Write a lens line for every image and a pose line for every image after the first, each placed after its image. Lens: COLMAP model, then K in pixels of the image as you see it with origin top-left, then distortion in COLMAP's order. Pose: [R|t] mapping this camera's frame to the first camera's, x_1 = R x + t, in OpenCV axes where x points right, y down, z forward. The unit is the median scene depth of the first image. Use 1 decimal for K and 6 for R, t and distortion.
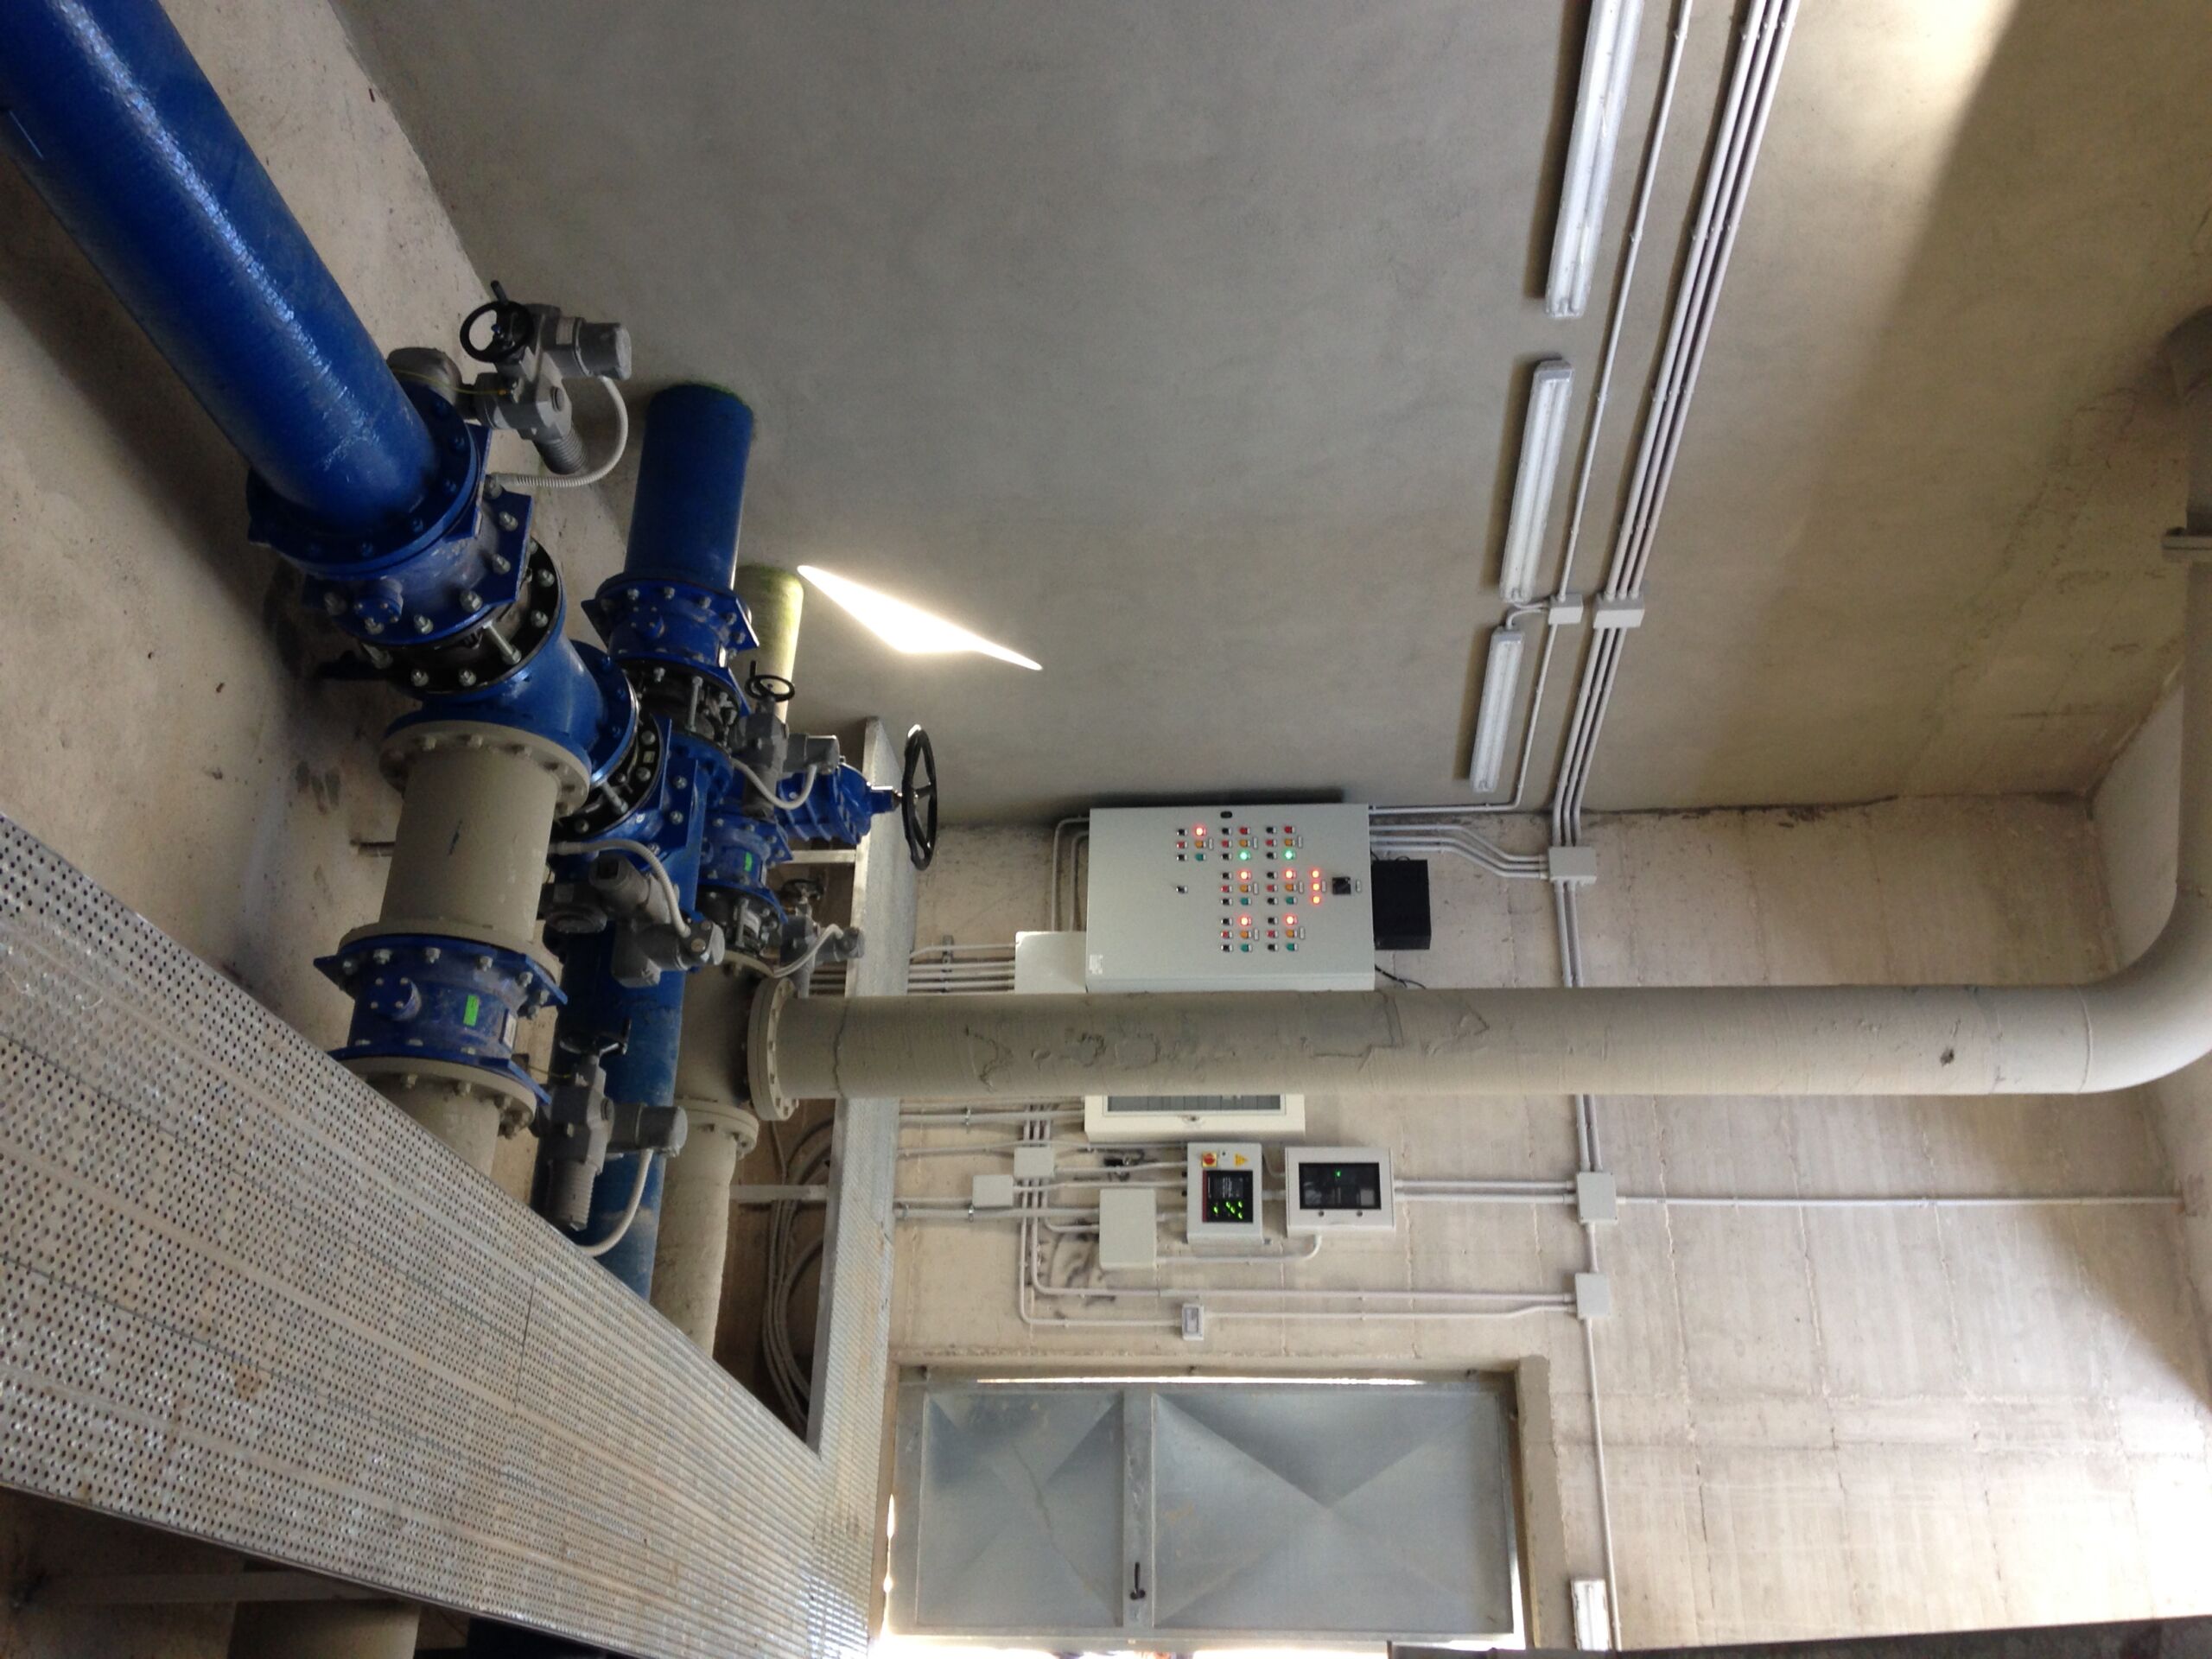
lens RADIAL K [[1994.5, 0, 1099.2], [0, 1994.5, 835.7], [0, 0, 1]] dist [0.201314, -0.298533]
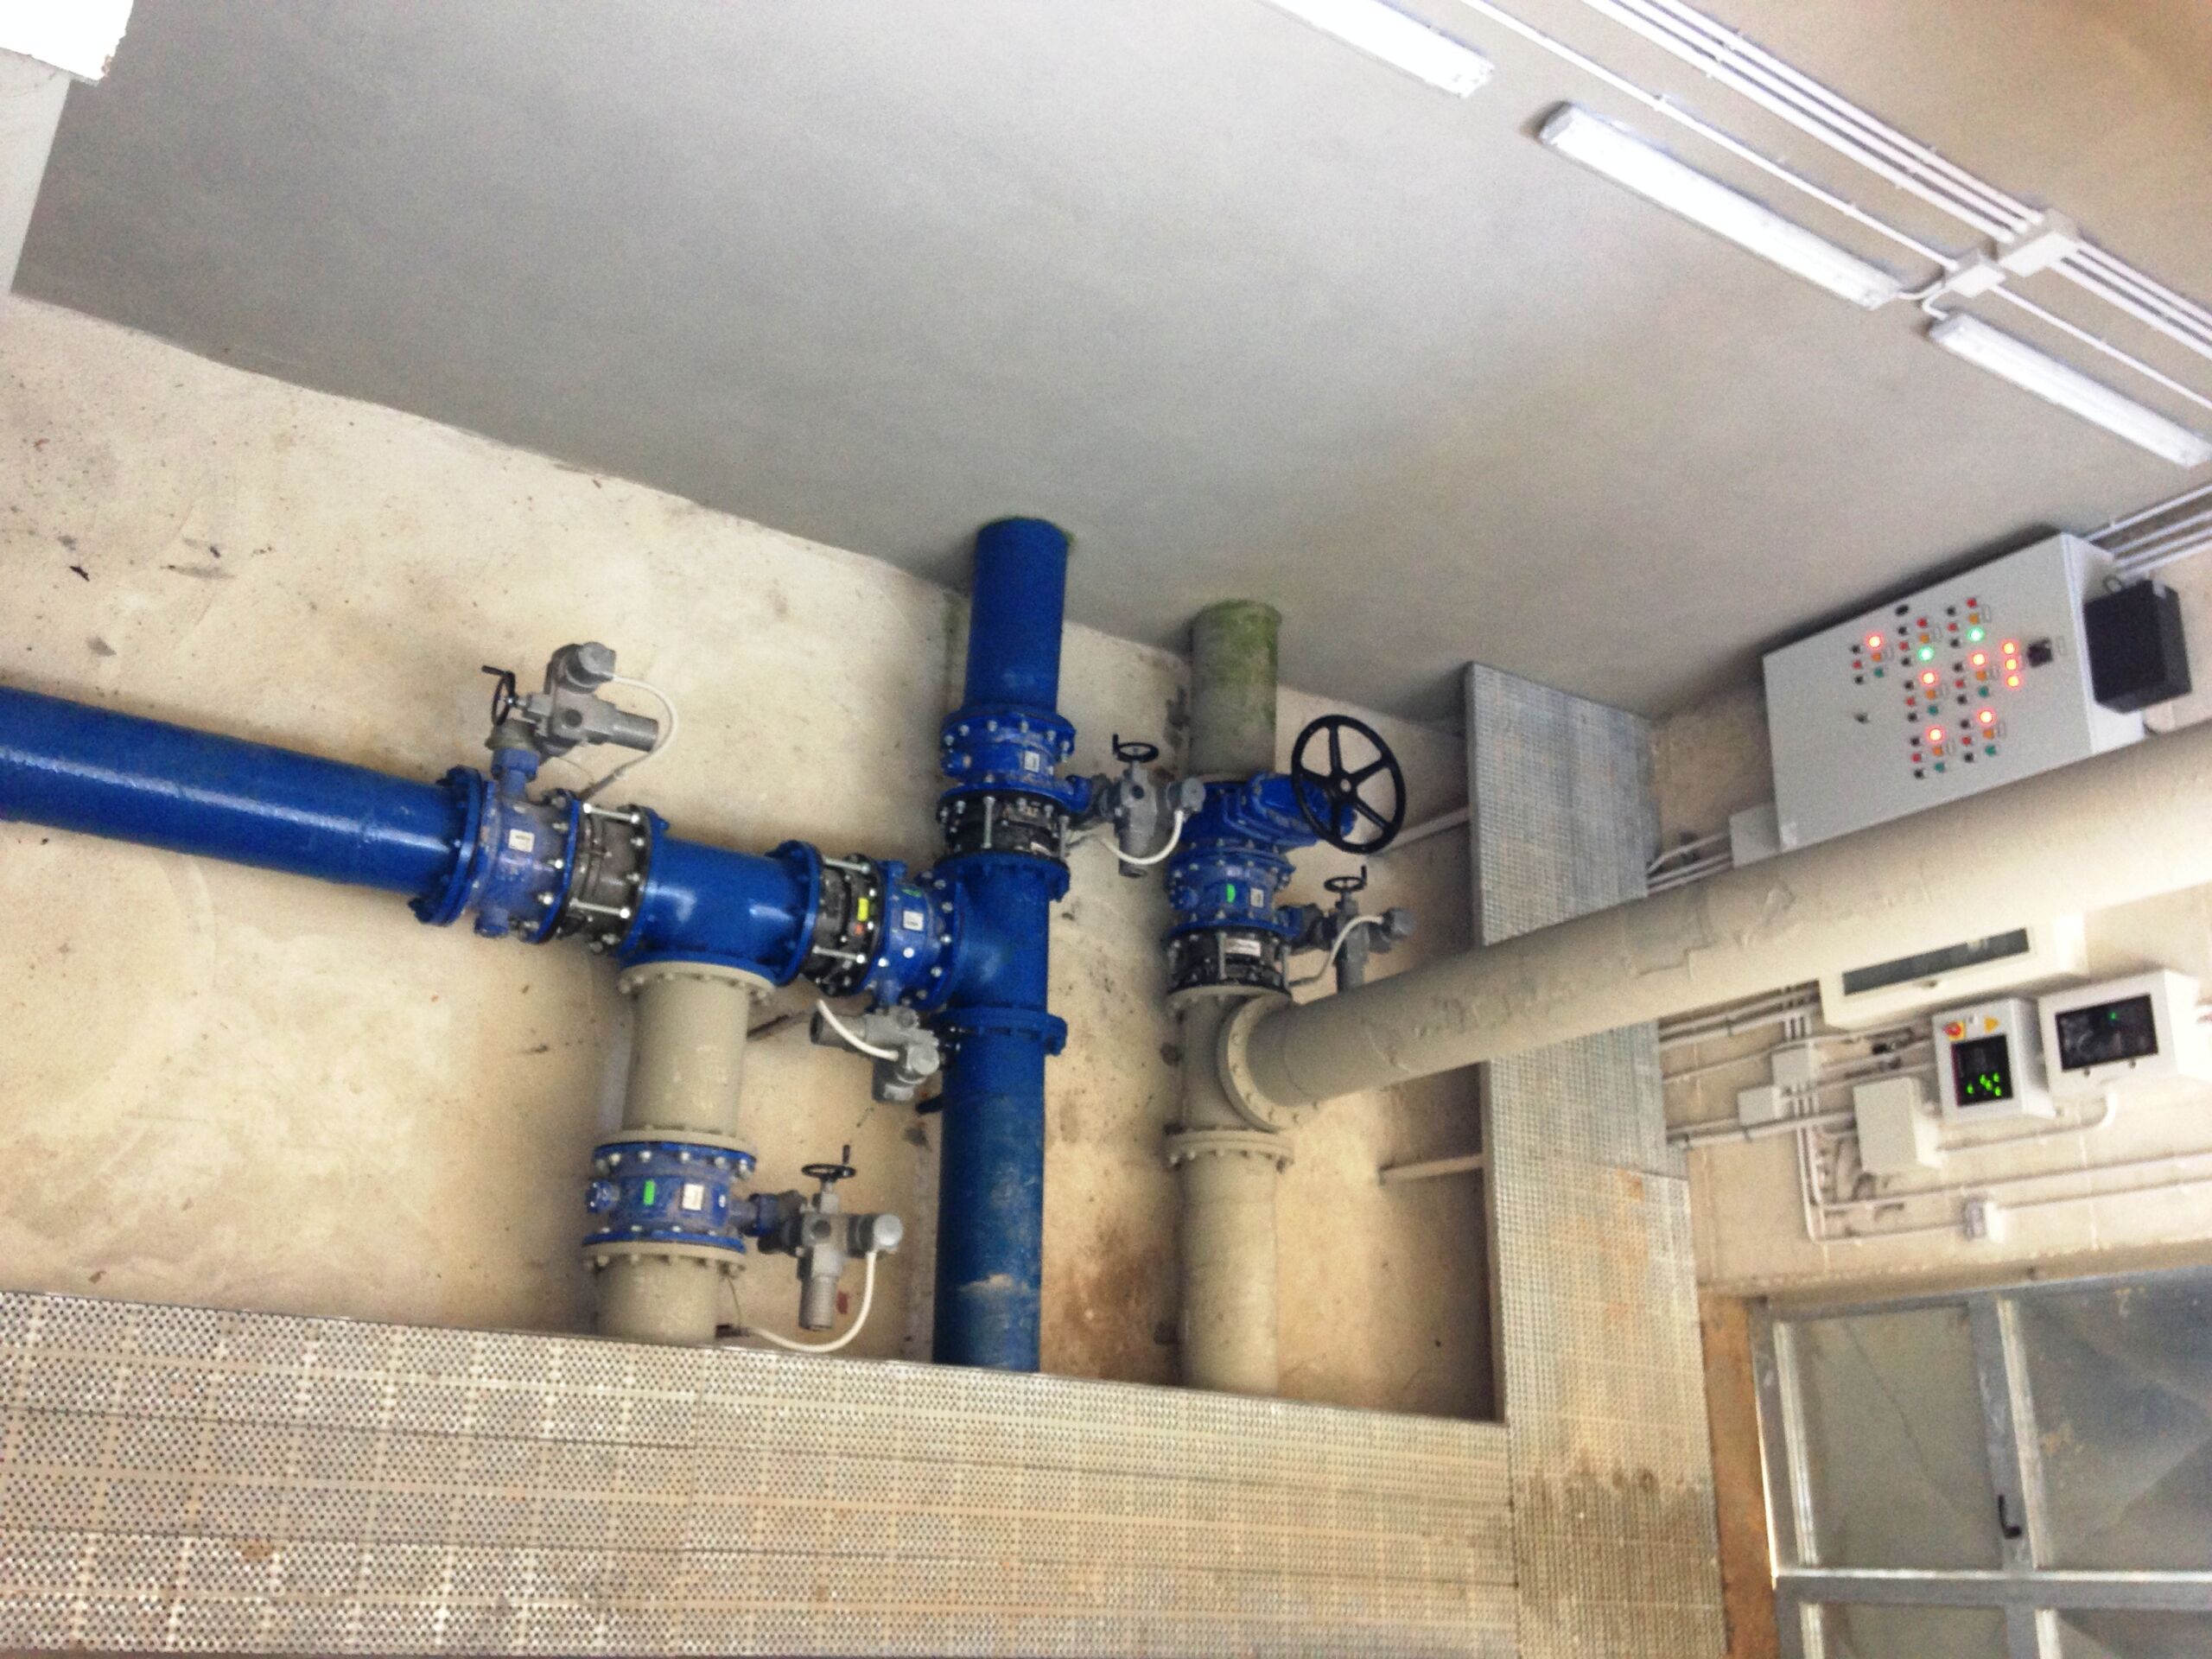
lens RADIAL K [[2070.9, 0, 1109.3], [0, 2070.9, 777.2], [0, 0, 1]] dist [-0.133672, 0.423113]
pose [[0.625840, -0.287185, -0.725154, 0.474688], [0.325089, 0.941181, -0.092173, 0.027258], [0.708972, -0.178054, 0.682390, 0.191047]]
